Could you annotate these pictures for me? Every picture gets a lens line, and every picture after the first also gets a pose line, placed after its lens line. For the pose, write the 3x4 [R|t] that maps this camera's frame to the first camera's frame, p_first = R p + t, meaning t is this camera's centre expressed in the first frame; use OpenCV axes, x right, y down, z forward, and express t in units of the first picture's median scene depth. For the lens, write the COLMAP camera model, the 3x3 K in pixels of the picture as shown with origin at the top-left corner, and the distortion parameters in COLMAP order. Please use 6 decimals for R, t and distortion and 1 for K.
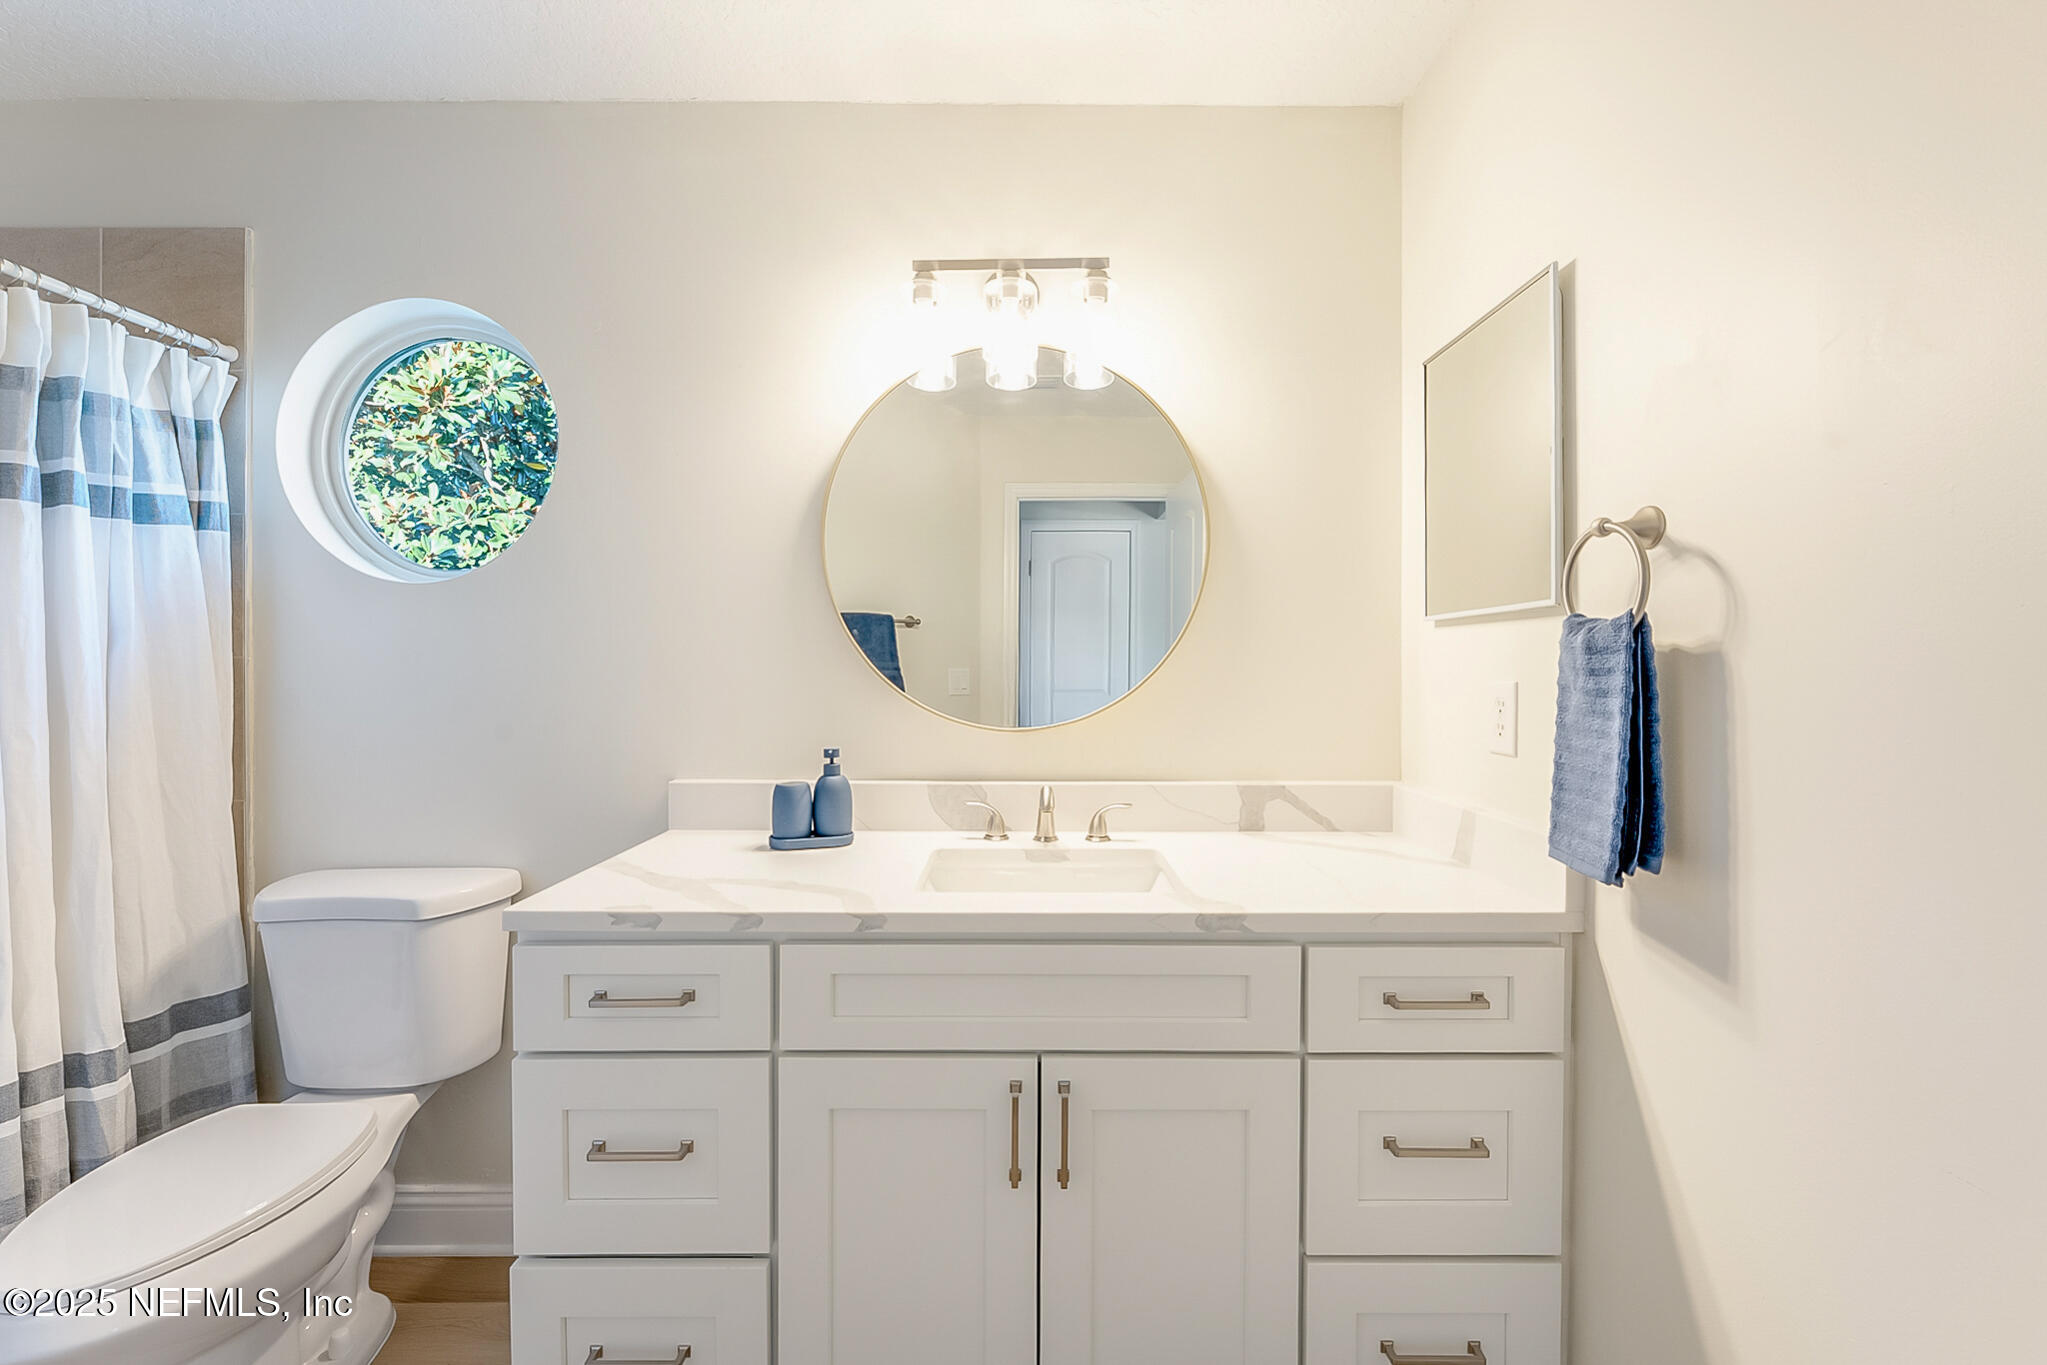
lens RADIAL K [[825.2, 0, 1021.4], [0, 825.2, 669.8], [0, 0, 1]] dist [-0.002596, 0.000233]
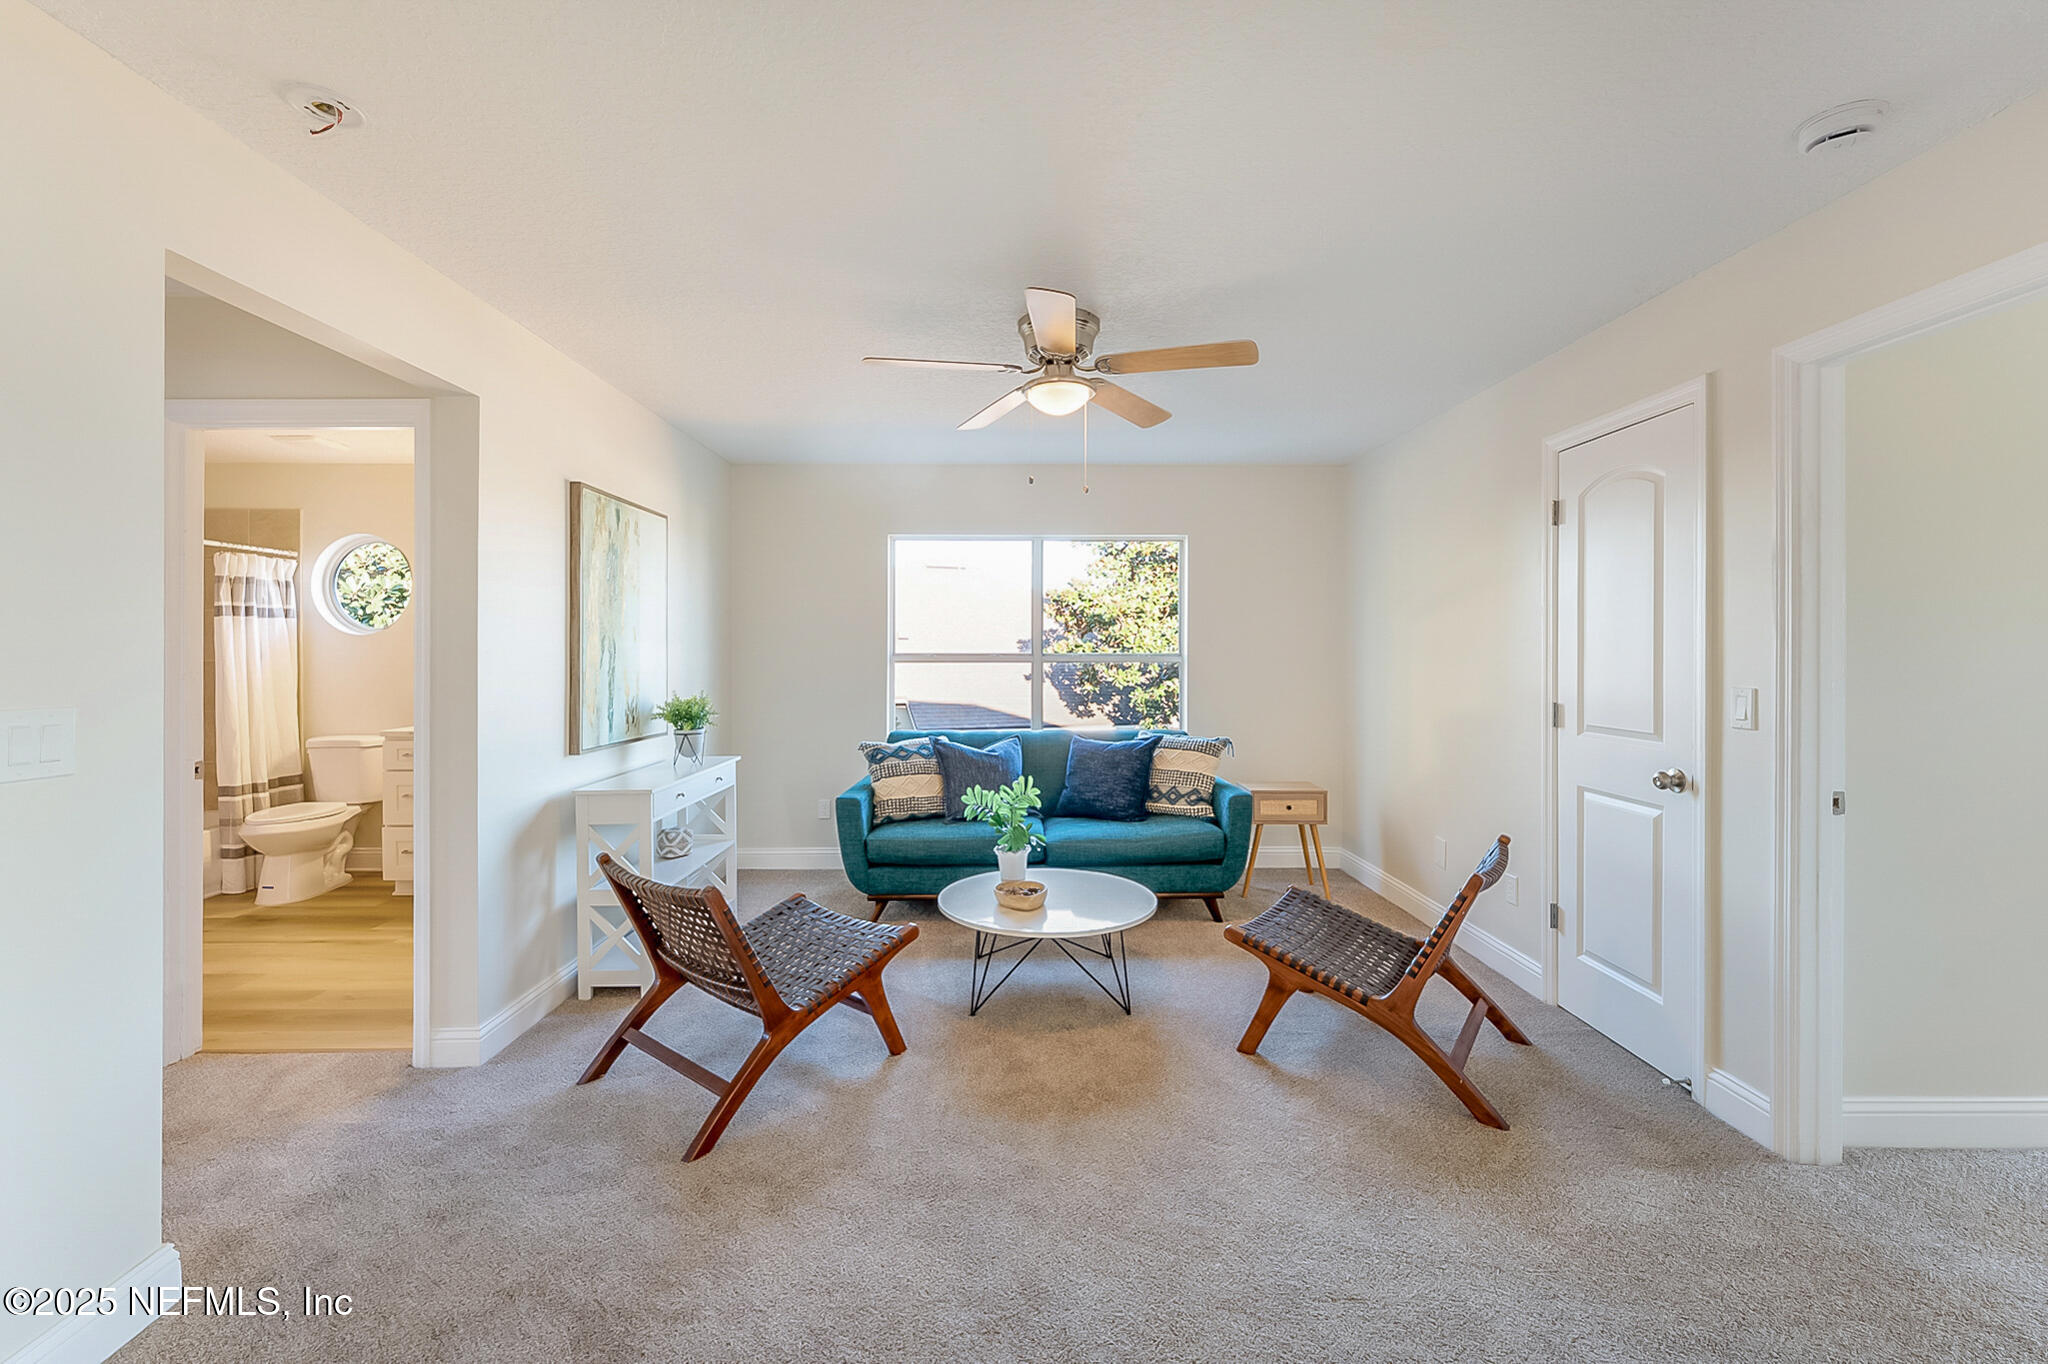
lens RADIAL K [[844.7, 0, 1023.6], [0, 844.7, 650.4], [0, 0, 1]] dist [-0.002965, -0.000217]
pose [[0.999971, -0.004581, 0.006033, 1.633614], [0.004615, 0.999974, -0.005580, -0.025977], [-0.006007, 0.005608, 0.999966, -2.047290]]
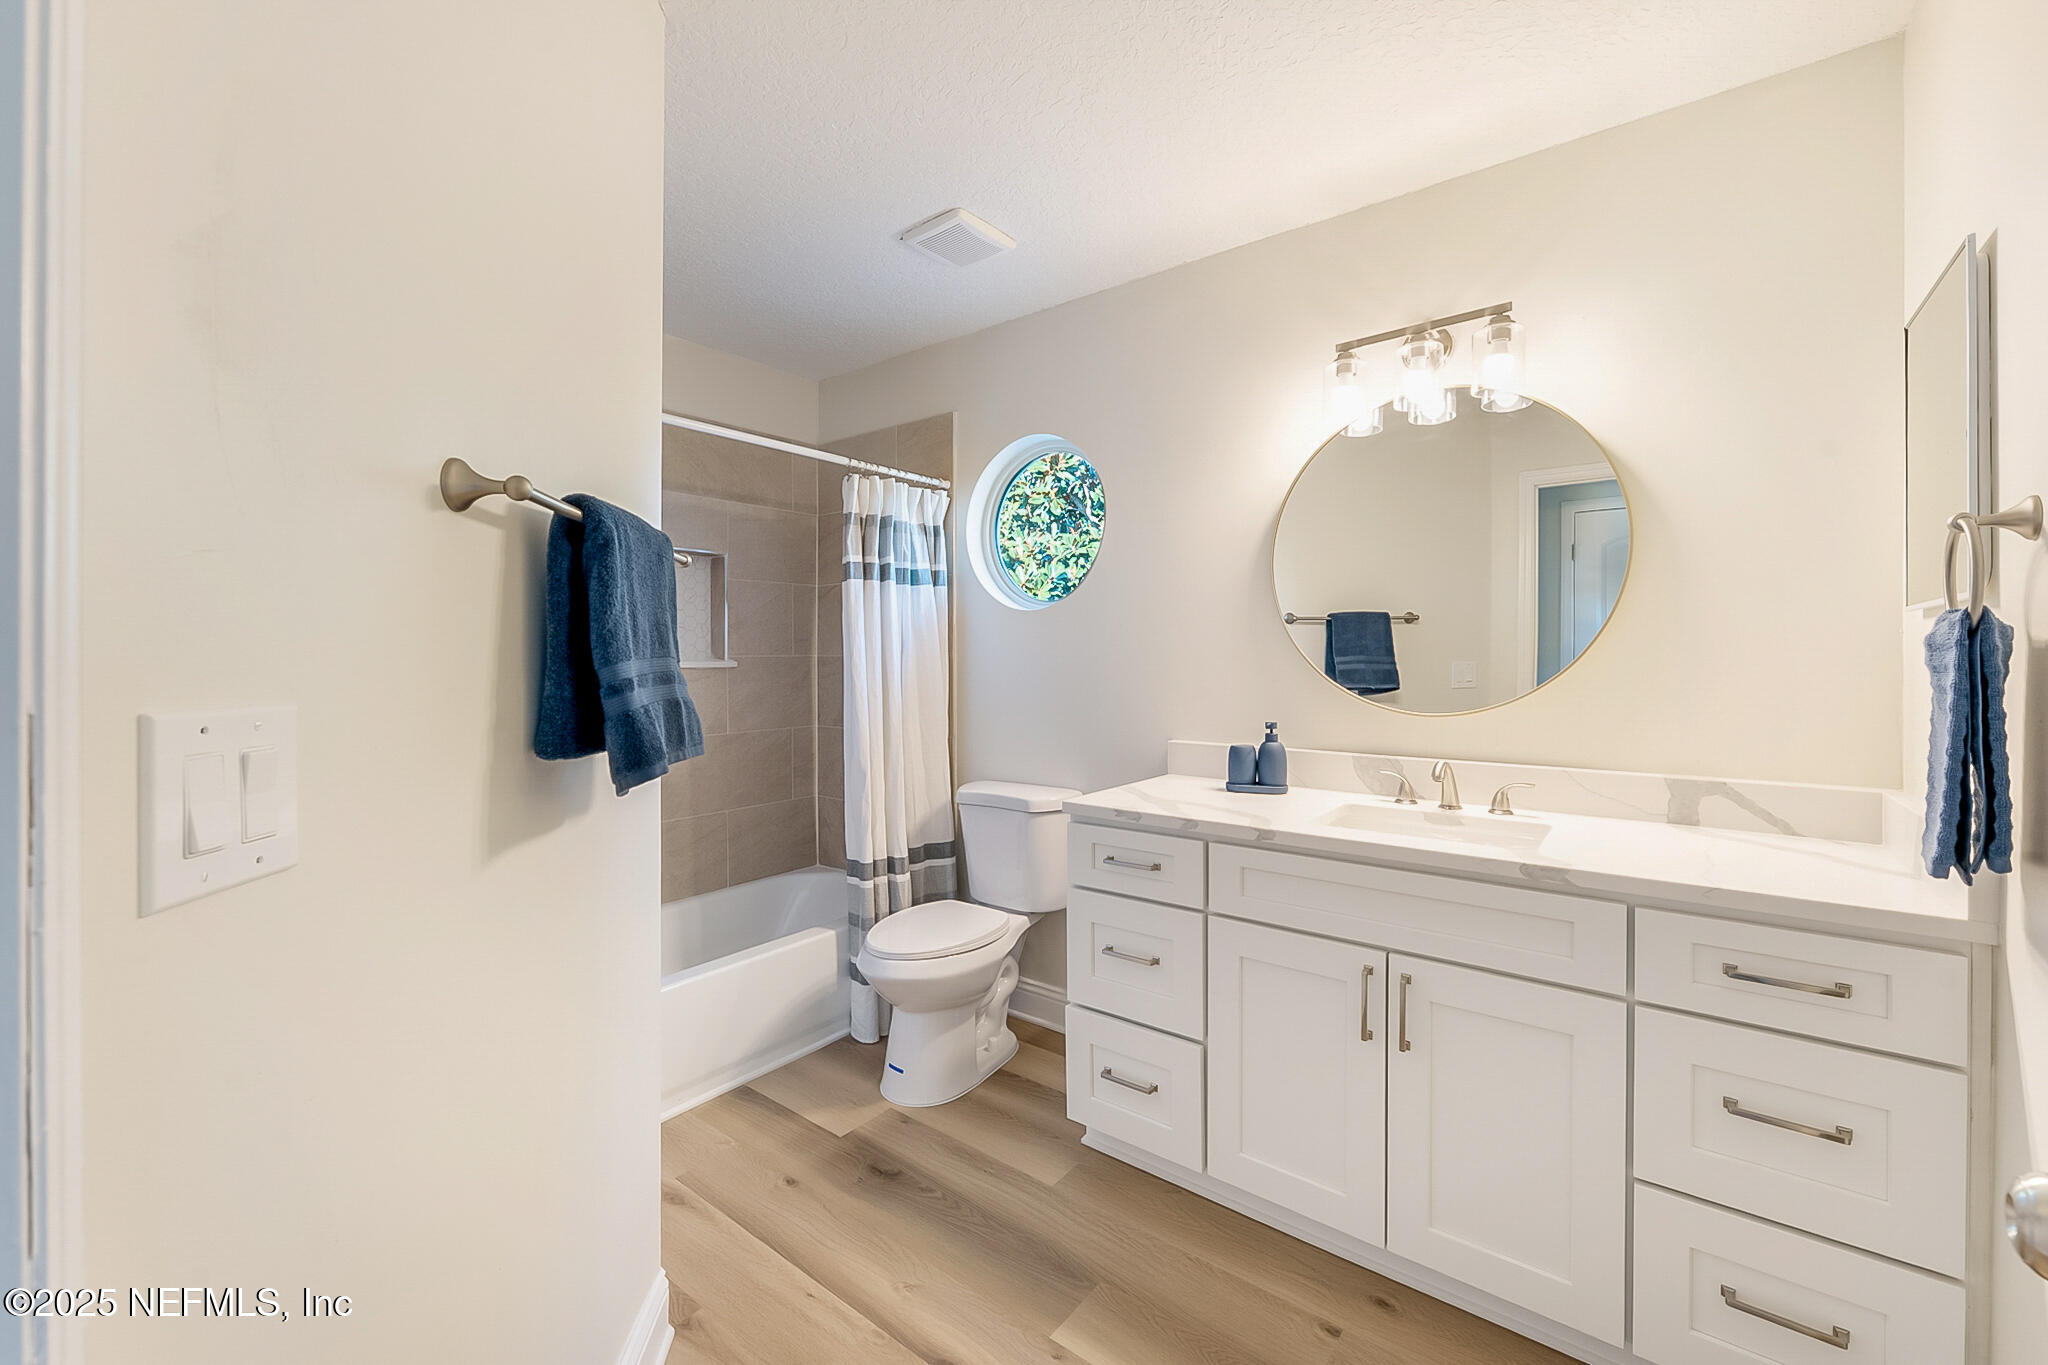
lens RADIAL K [[815.7, 0, 1019.3], [0, 815.7, 661.9], [0, 0, 1]] dist [-0.000433, 0.000029]
pose [[0.783101, 0.000929, -0.621894, 0.271436], [-0.001047, 0.999999, 0.000176, -0.003241], [0.621894, 0.000513, 0.783101, -0.299378]]
